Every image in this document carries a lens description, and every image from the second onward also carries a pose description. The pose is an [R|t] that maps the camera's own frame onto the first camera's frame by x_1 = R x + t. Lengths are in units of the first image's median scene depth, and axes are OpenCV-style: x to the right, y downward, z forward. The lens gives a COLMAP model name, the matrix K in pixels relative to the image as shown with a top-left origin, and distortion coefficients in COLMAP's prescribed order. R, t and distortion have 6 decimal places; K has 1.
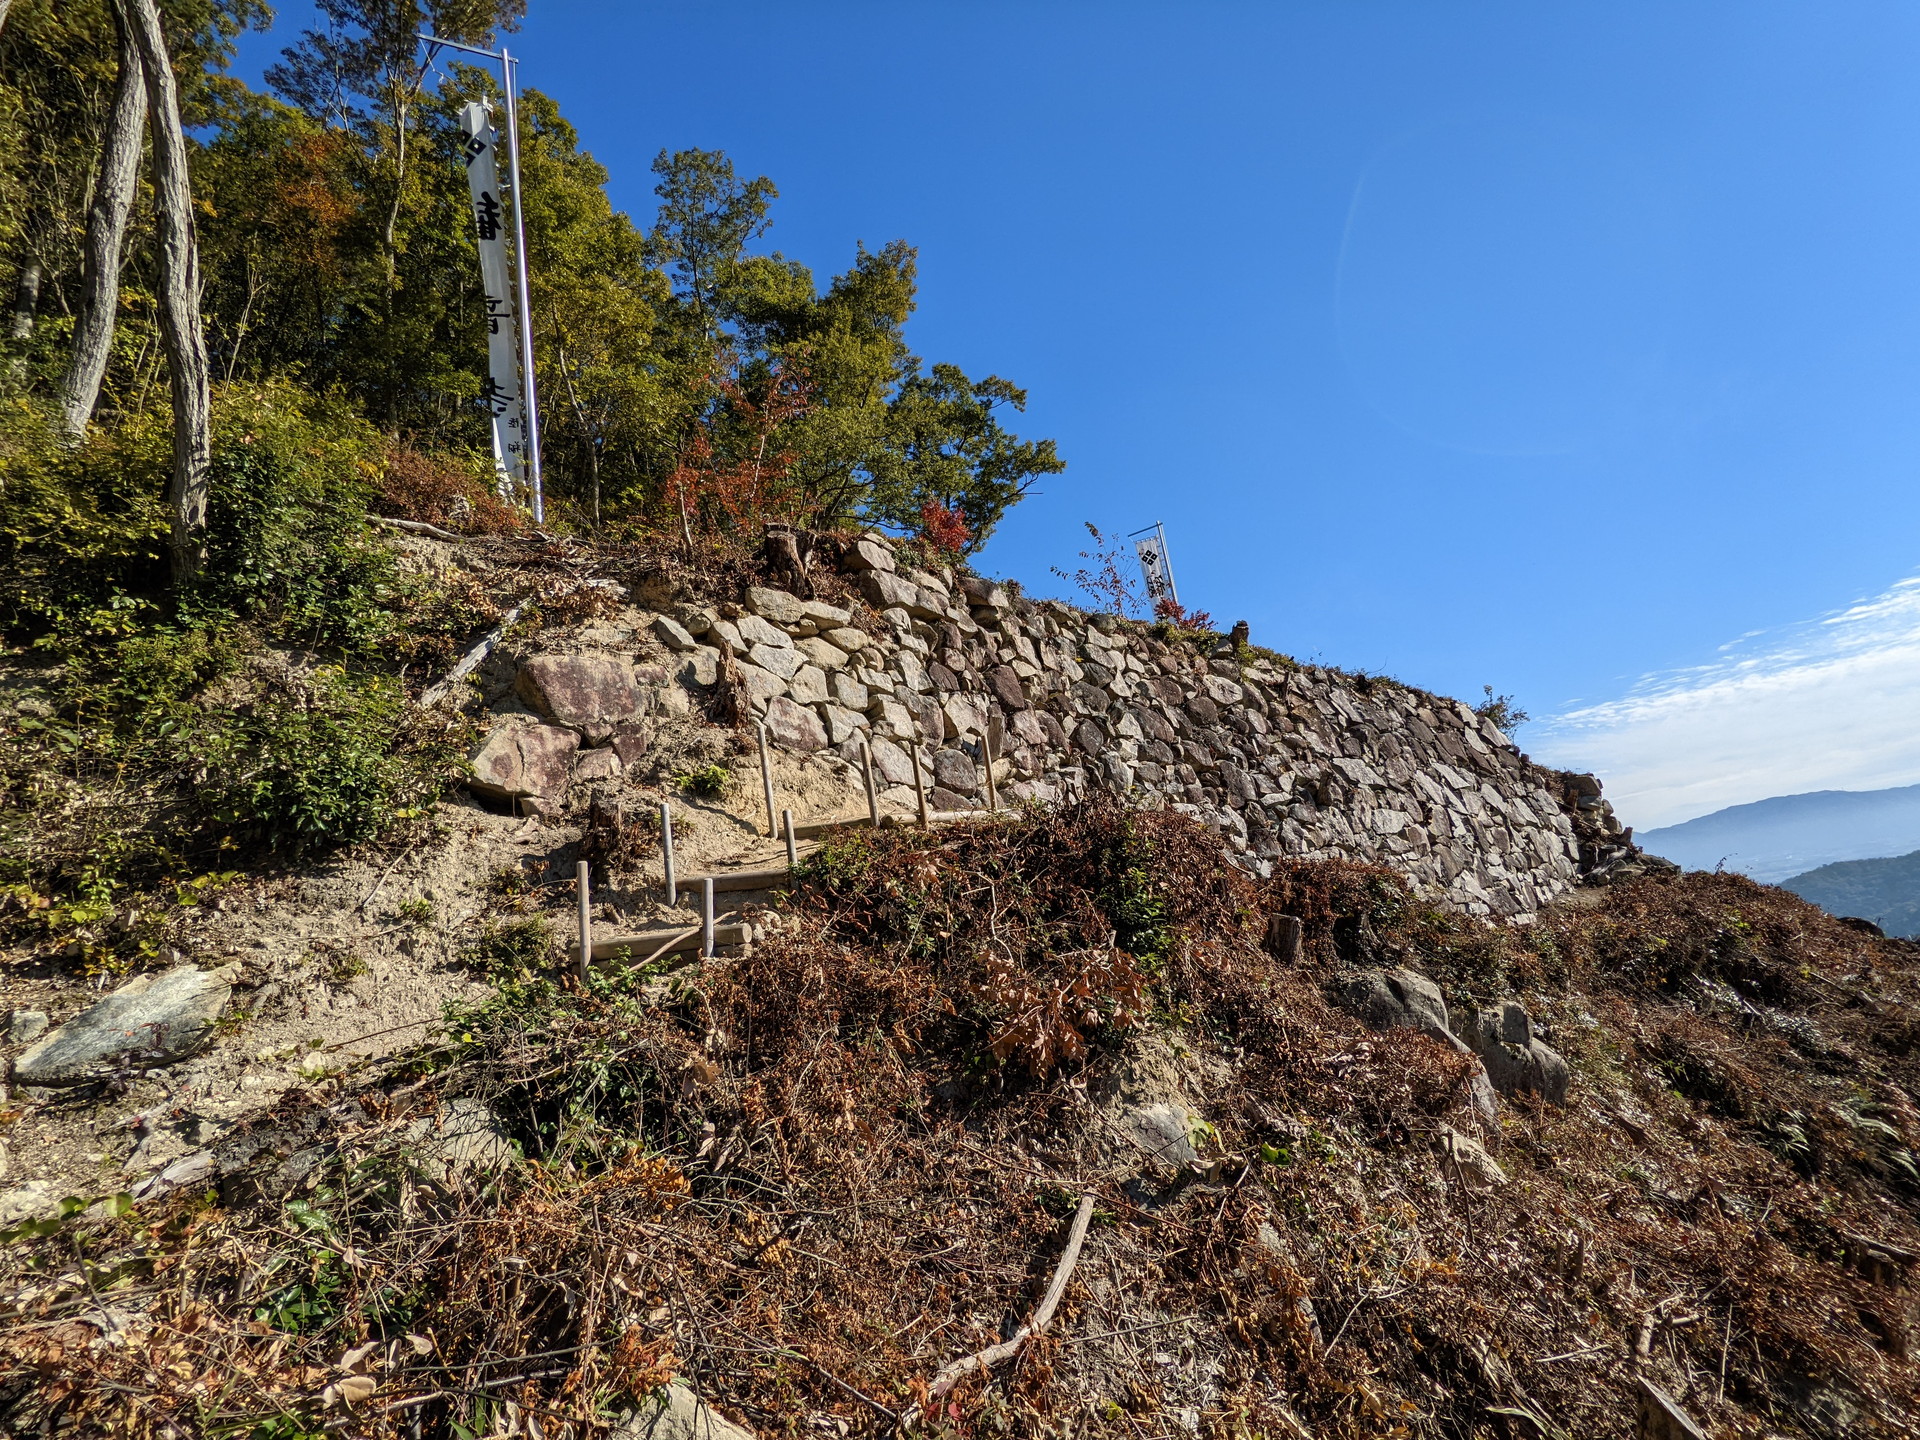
lens RADIAL K [[915.3, 0, 968.1], [0, 915.3, 688.6], [0, 0, 1]] dist [-0.006335, 0.008257]
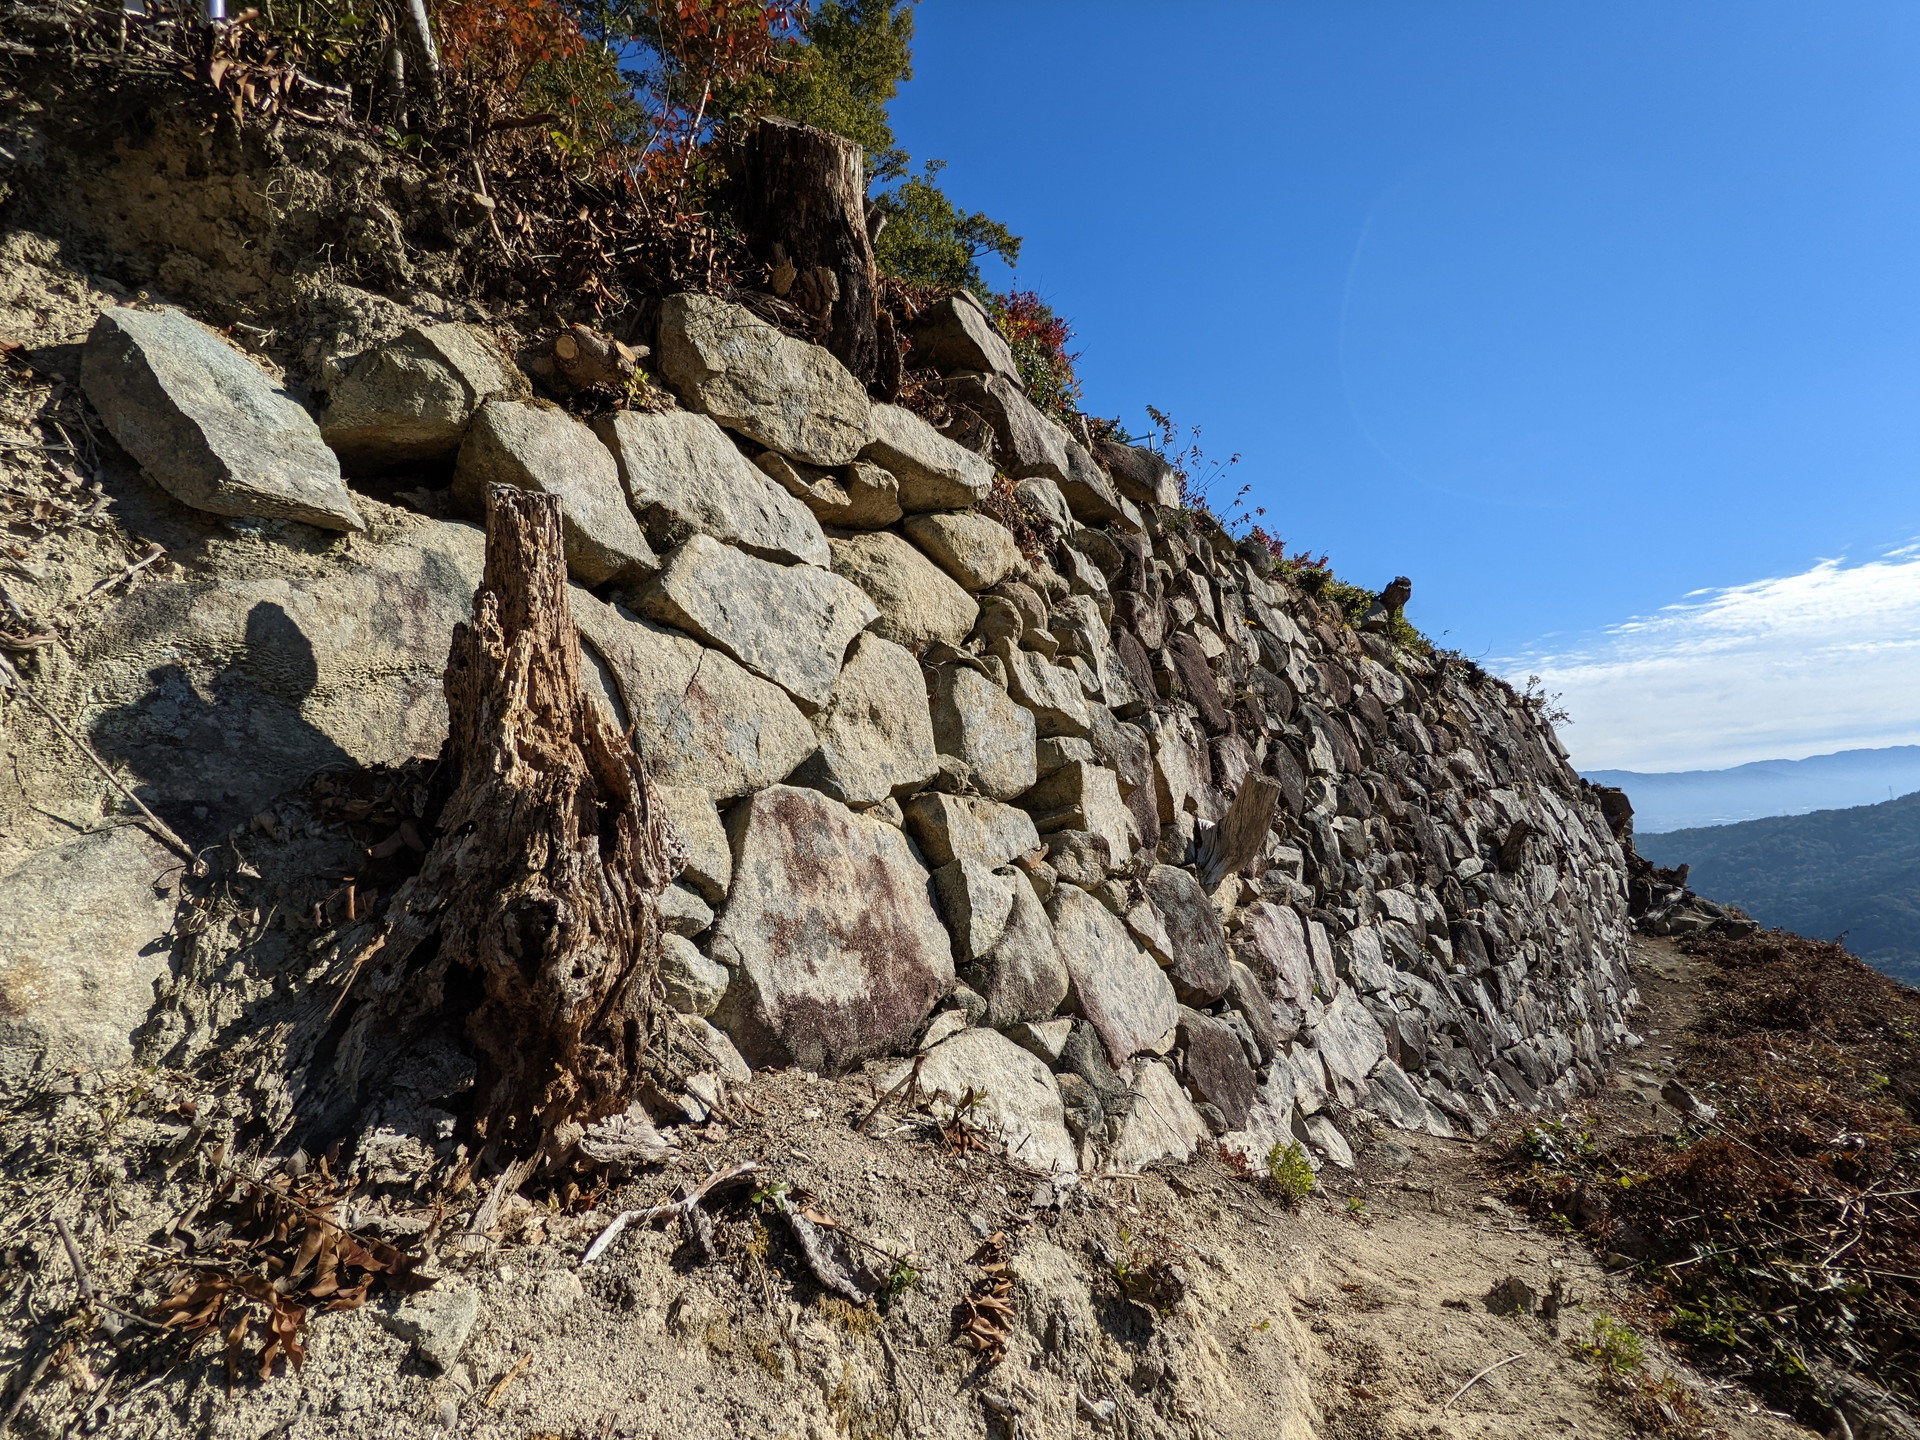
lens RADIAL K [[915.3, 0, 955.8], [0, 915.3, 722.0], [0, 0, 1]] dist [-0.006335, 0.008257]
pose [[0.988639, 0.098298, 0.113715, -0.170782], [-0.112726, 0.985306, 0.128319, -0.035931], [-0.099431, -0.139680, 0.985192, 0.690570]]
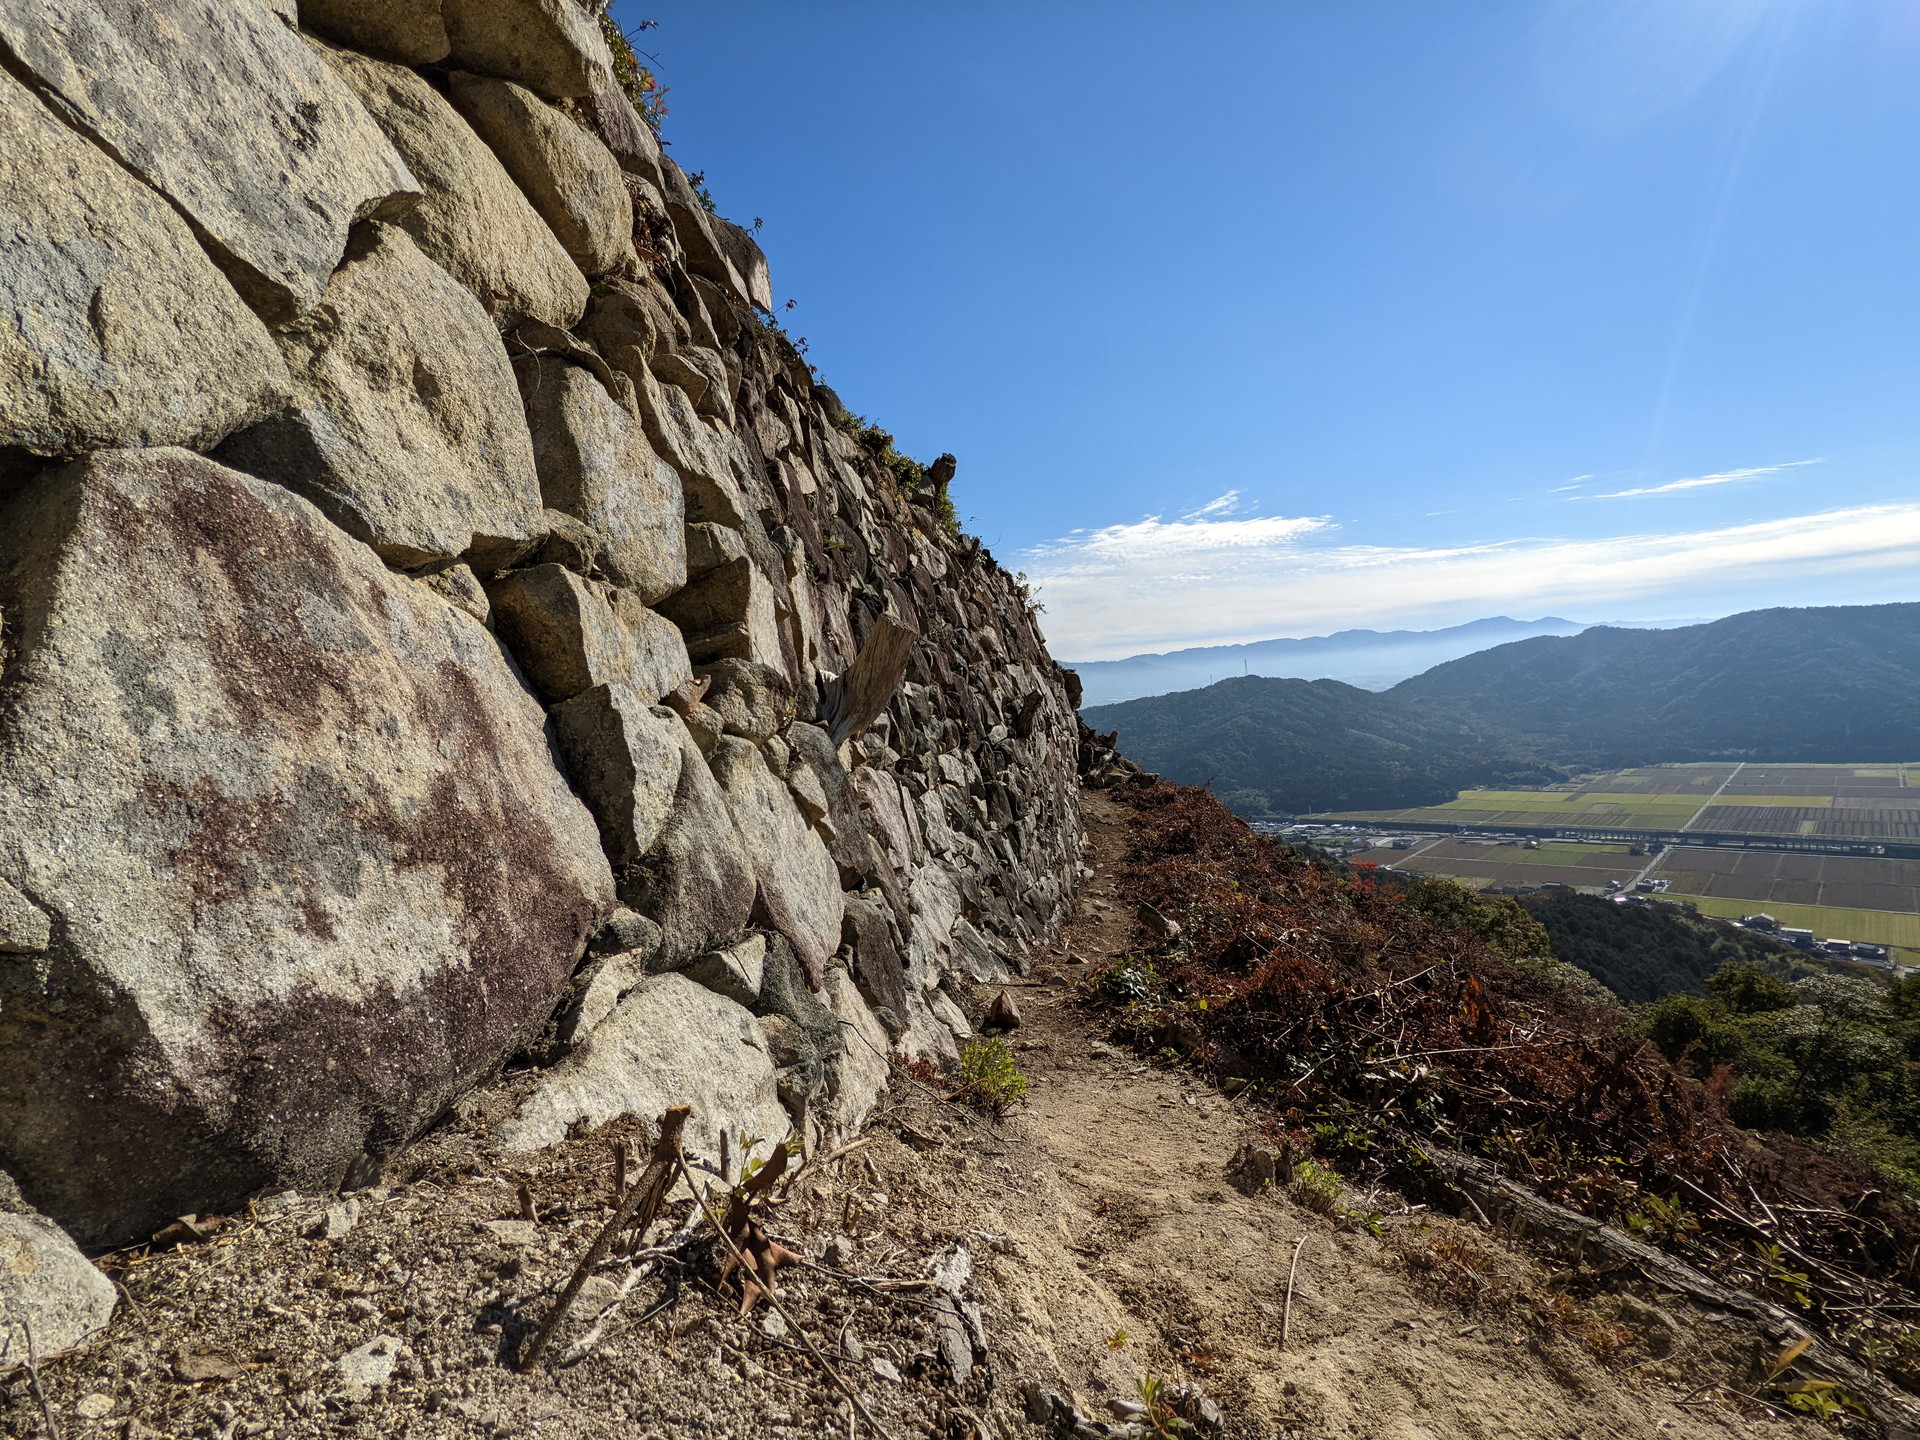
lens RADIAL K [[915.3, 0, 965.6], [0, 915.3, 722.1], [0, 0, 1]] dist [-0.006335, 0.008257]
pose [[0.789376, 0.072305, 0.609638, -0.178353], [-0.216929, 0.961830, 0.166810, 0.002371], [-0.574306, -0.263924, 0.774930, 0.788388]]
